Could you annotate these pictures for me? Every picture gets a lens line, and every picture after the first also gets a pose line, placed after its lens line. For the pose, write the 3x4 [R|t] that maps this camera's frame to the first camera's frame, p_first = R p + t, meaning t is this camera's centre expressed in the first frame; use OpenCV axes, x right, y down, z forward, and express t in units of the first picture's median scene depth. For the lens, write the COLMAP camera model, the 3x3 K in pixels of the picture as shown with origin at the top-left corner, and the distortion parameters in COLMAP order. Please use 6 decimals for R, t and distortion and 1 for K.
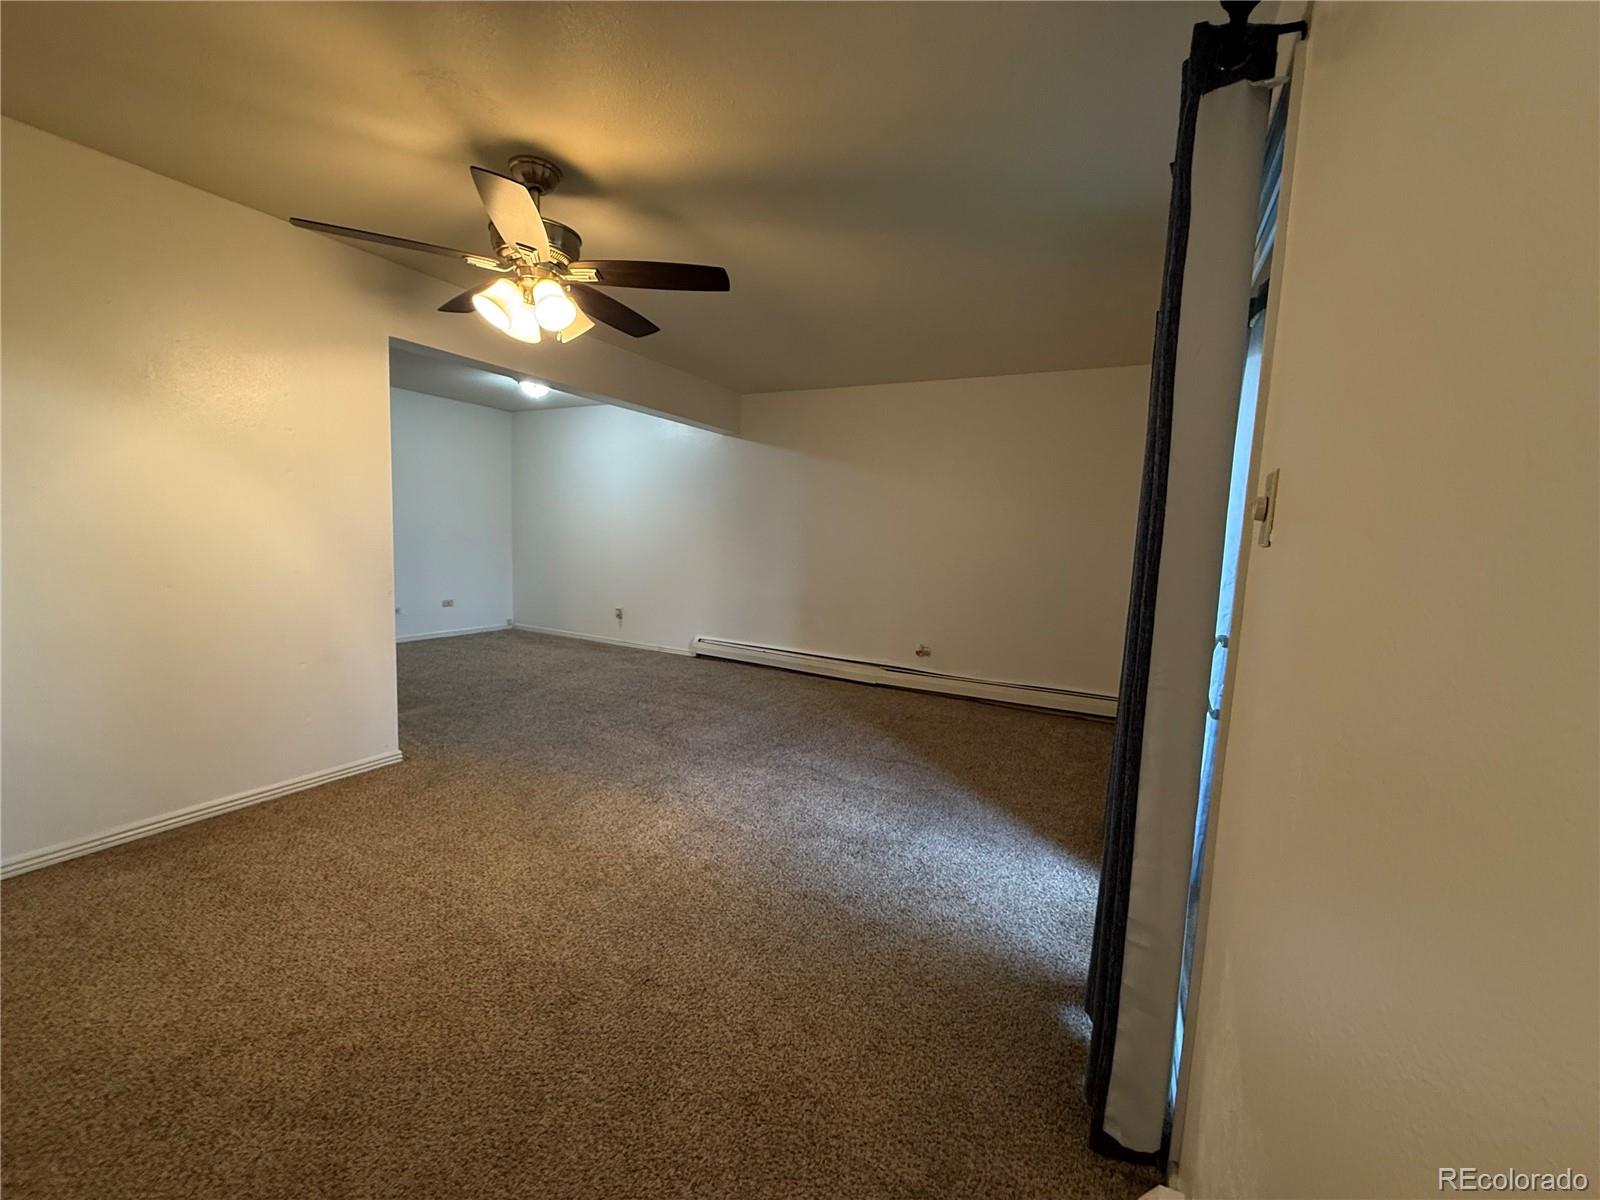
lens RADIAL K [[636.5, 0, 797.4], [0, 636.5, 596.2], [0, 0, 1]] dist [-0.001527, -0.000169]
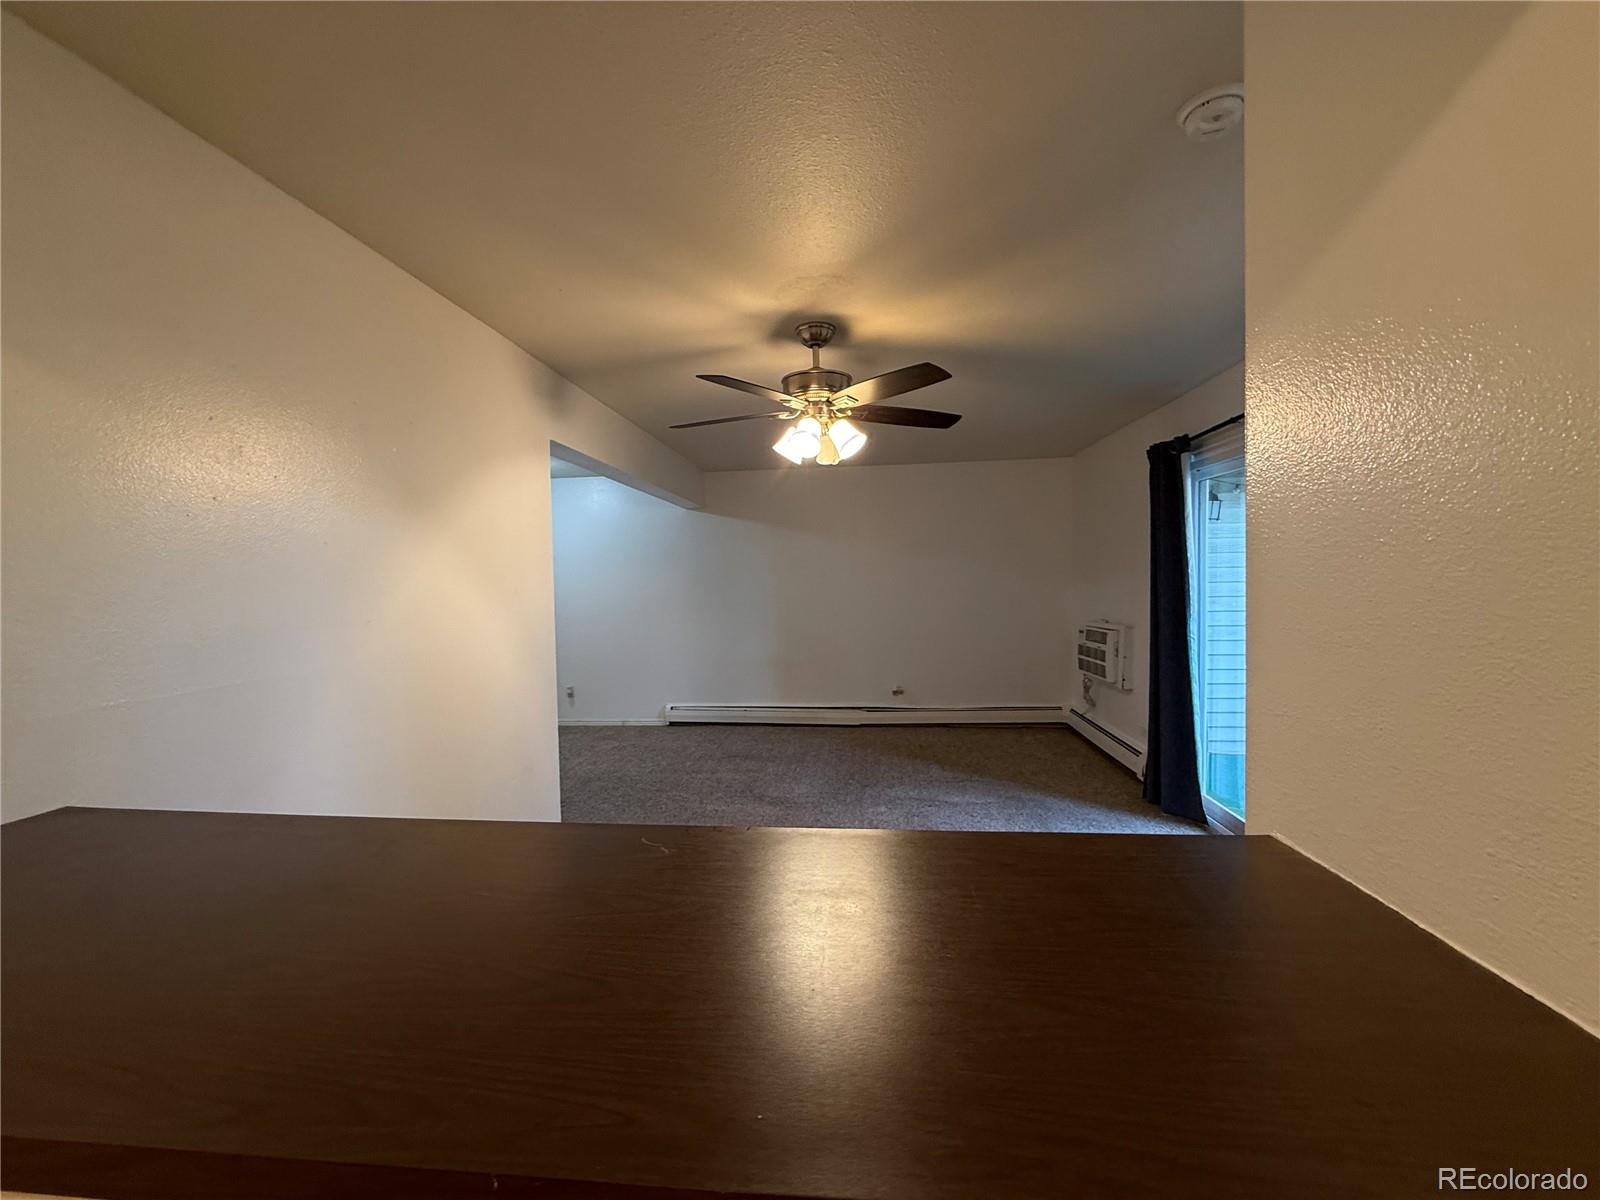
lens RADIAL K [[636.5, 0, 797.4], [0, 636.5, 596.2], [0, 0, 1]] dist [-0.001527, -0.000169]
pose [[0.926728, -0.069524, 0.369244, -0.495106], [0.096535, 0.993800, -0.055164, -0.049821], [-0.363119, 0.086767, 0.927694, -0.044429]]
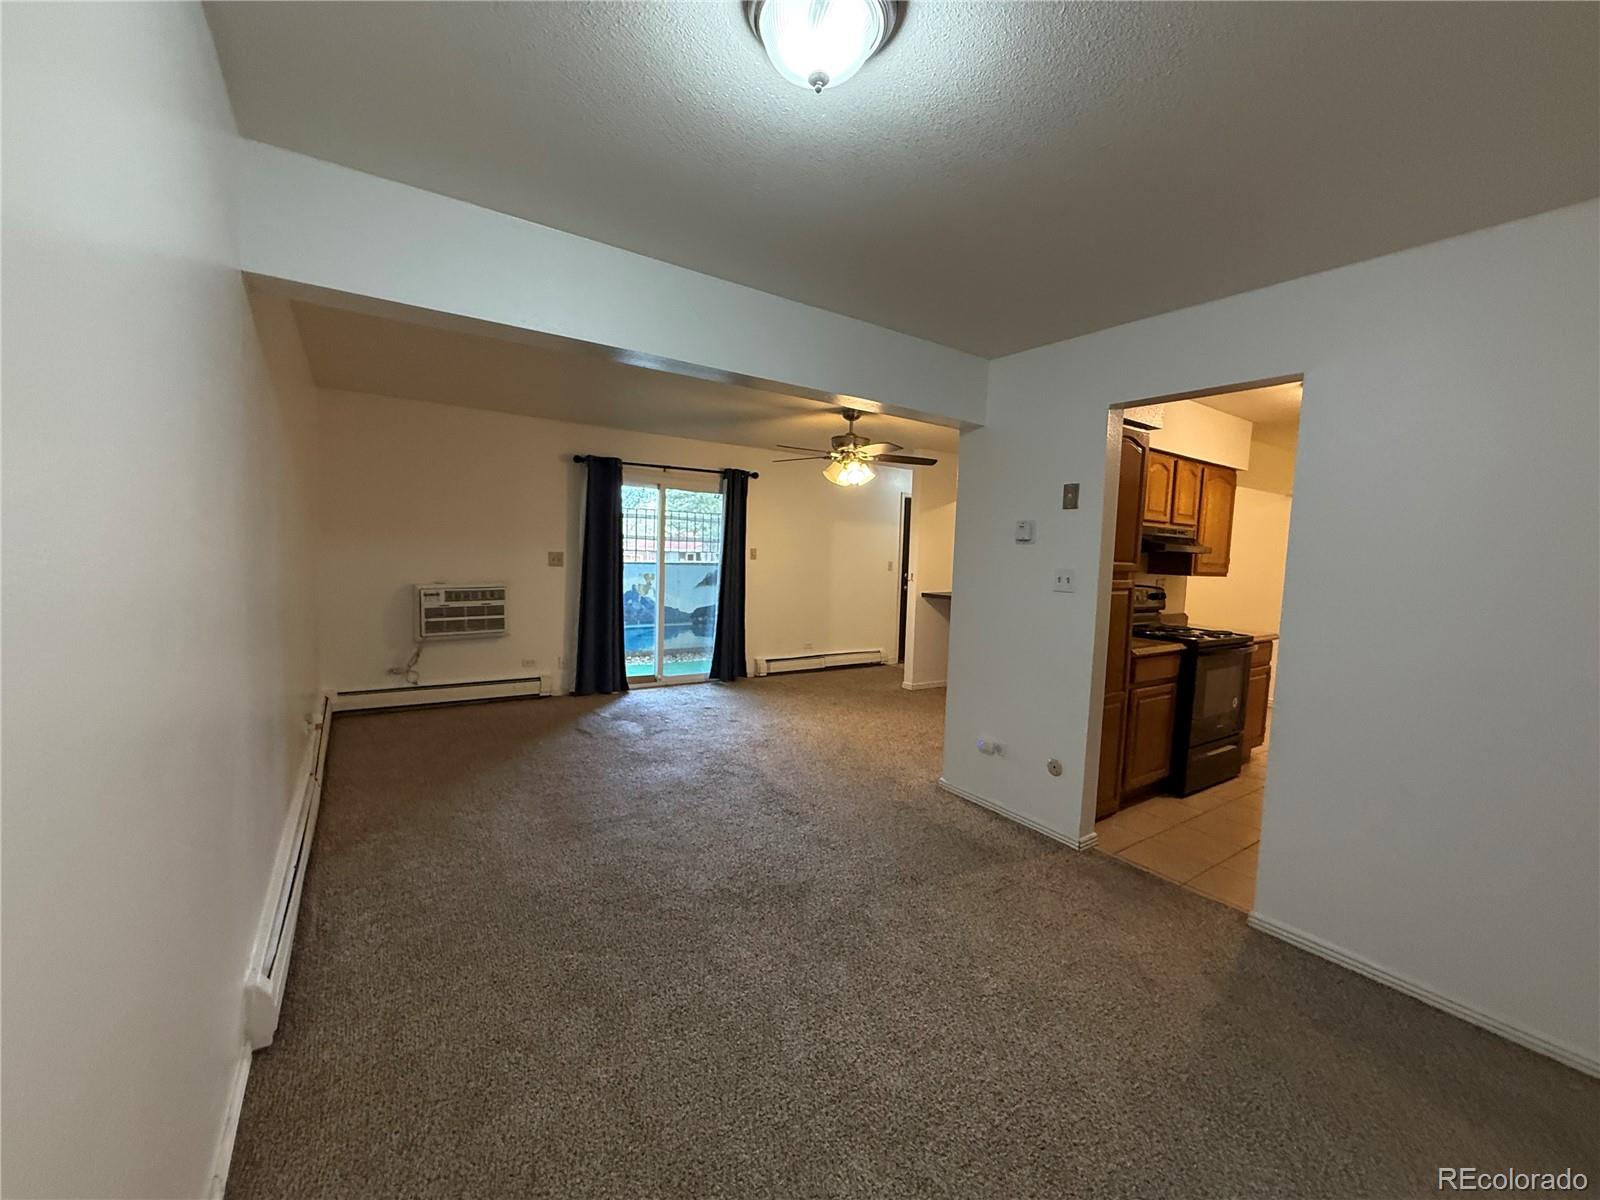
lens RADIAL K [[636.5, 0, 797.4], [0, 636.5, 596.2], [0, 0, 1]] dist [-0.001527, -0.000169]
pose [[-0.882805, -0.105701, 0.457692, -0.712724], [-0.024315, 0.983330, 0.180194, -0.232686], [-0.469109, 0.147948, -0.870660, 1.661538]]
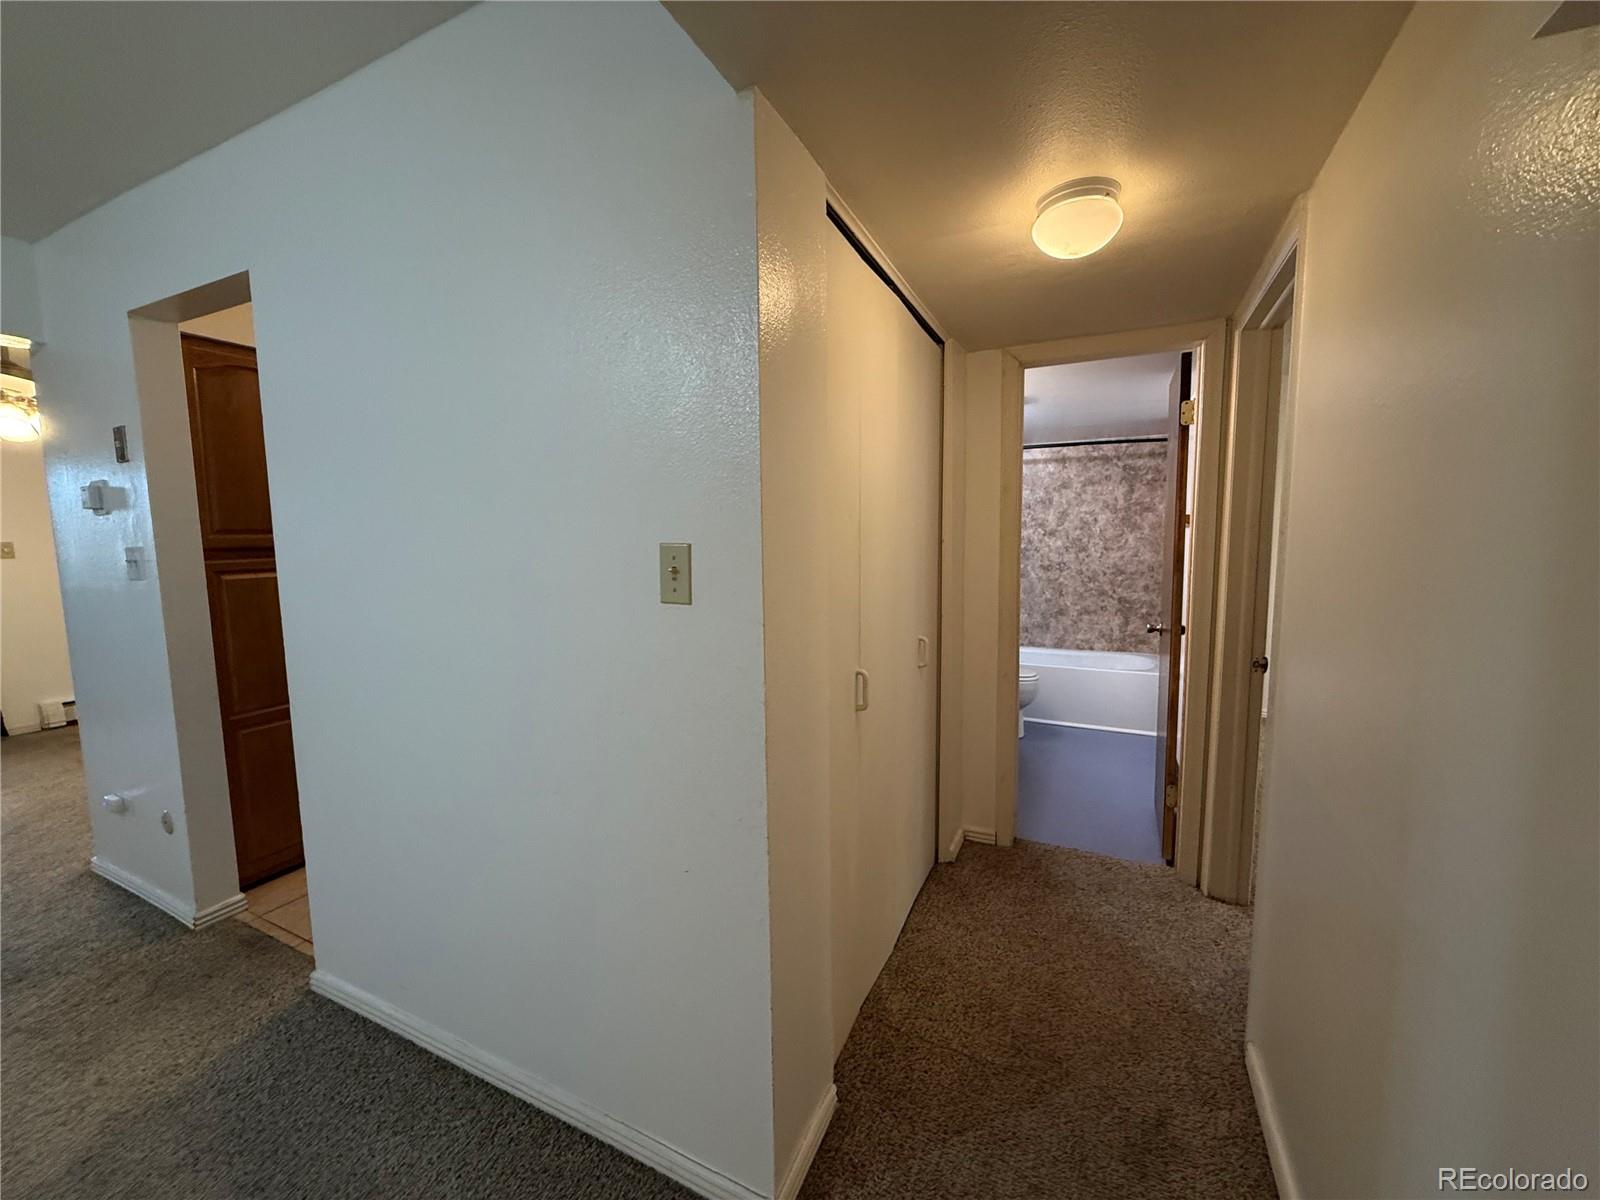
lens RADIAL K [[636.5, 0, 797.4], [0, 636.5, 596.2], [0, 0, 1]] dist [-0.001527, -0.000169]
pose [[-0.998863, -0.022152, -0.042224, -1.178446], [-0.029945, 0.980549, 0.193975, -0.216776], [0.037106, 0.195019, -0.980097, 1.404460]]
